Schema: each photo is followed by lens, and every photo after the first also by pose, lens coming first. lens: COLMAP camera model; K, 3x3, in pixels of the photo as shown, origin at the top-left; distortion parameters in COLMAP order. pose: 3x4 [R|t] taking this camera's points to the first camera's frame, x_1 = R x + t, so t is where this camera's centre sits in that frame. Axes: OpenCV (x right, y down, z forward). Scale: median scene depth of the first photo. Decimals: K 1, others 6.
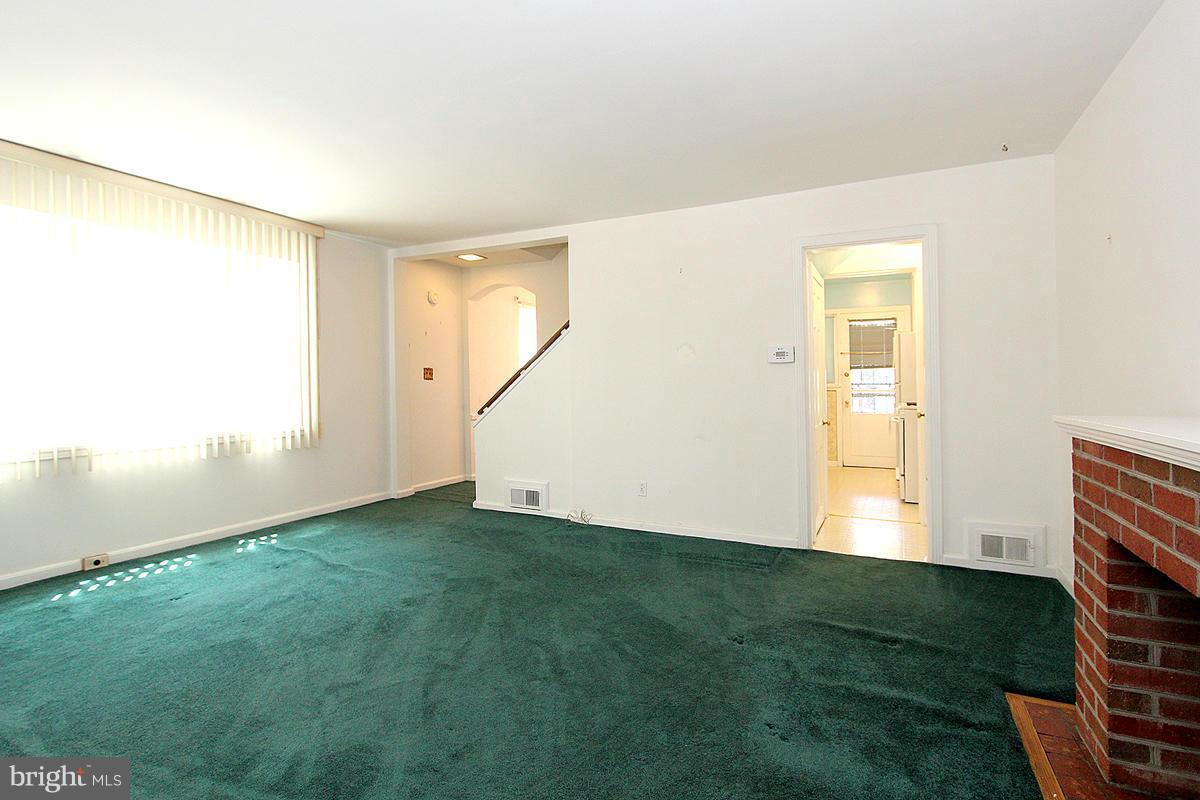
lens RADIAL K [[571.9, 0, 598.7], [0, 571.9, 396.2], [0, 0, 1]] dist [-0.014267, 0.000338]
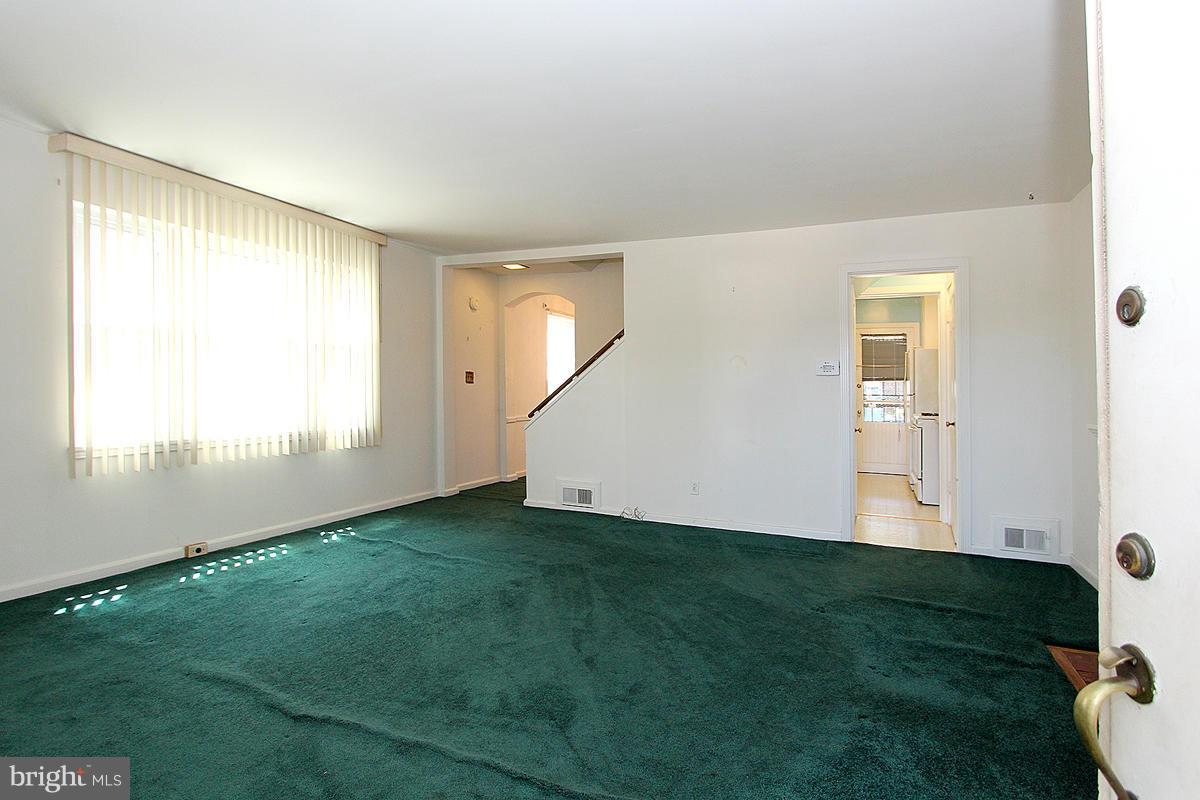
lens RADIAL K [[571.9, 0, 628.6], [0, 571.9, 394.9], [0, 0, 1]] dist [-0.014267, 0.000338]
pose [[0.998360, 0.019053, 0.053981, -0.149158], [-0.018363, 0.999744, -0.013238, 0.002274], [-0.054220, 0.012225, 0.998454, -0.109825]]
